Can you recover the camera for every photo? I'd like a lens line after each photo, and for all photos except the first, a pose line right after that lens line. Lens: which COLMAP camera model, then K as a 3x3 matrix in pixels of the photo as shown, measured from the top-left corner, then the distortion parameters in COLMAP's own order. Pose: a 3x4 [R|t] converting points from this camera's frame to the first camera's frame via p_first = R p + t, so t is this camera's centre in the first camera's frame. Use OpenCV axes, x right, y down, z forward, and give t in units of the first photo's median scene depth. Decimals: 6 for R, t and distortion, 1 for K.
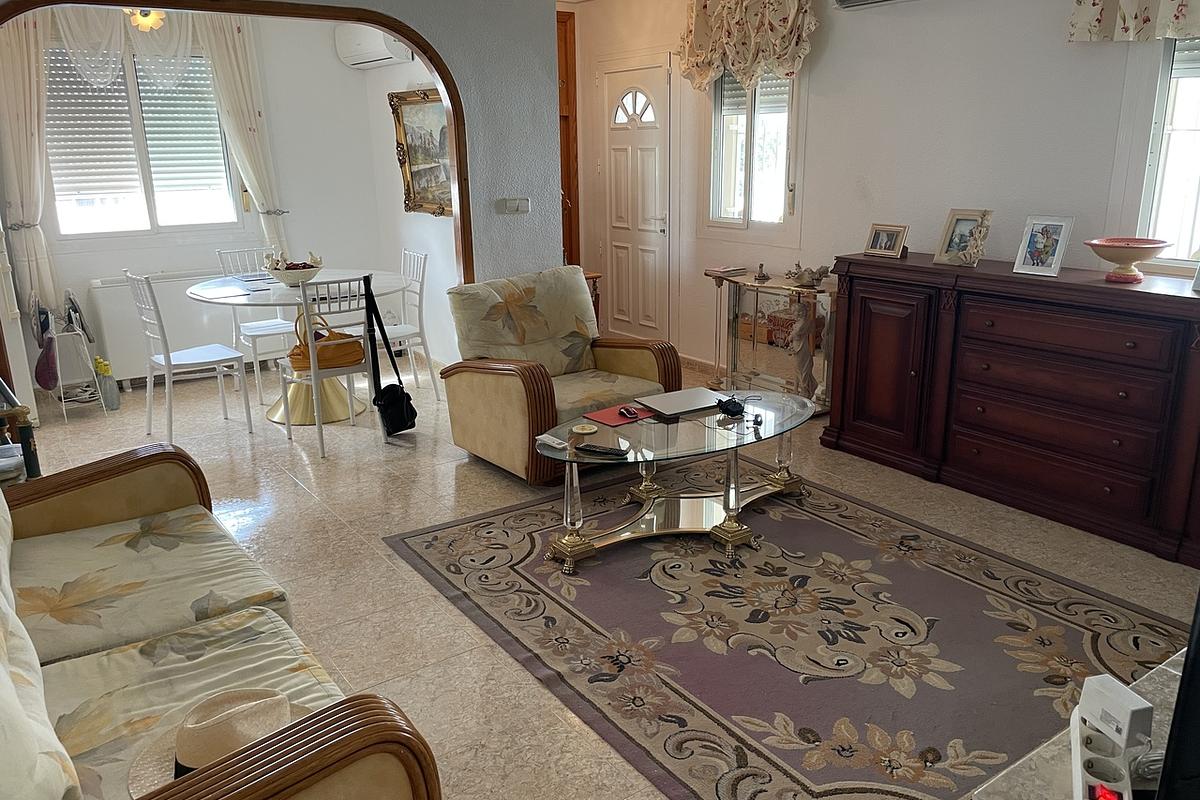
lens RADIAL K [[901.5, 0, 600.0], [0, 901.5, 400.0], [0, 0, 1]] dist [0.101830, -0.142757]
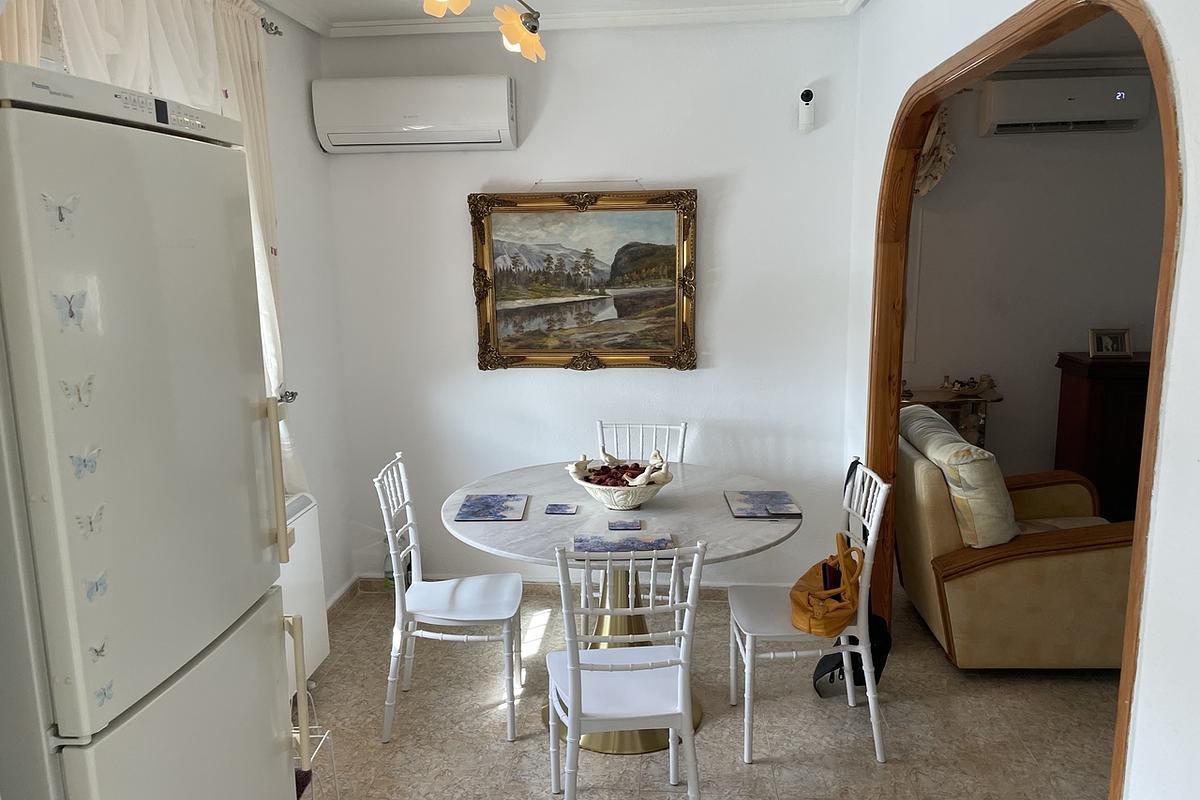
lens RADIAL K [[901.5, 0, 600.0], [0, 901.5, 400.0], [0, 0, 1]] dist [0.101830, -0.142757]
pose [[0.652015, -0.134823, 0.746122, -0.668964], [0.214672, 0.976623, -0.011121, -0.165788], [-0.727181, 0.167422, 0.665716, 0.525975]]
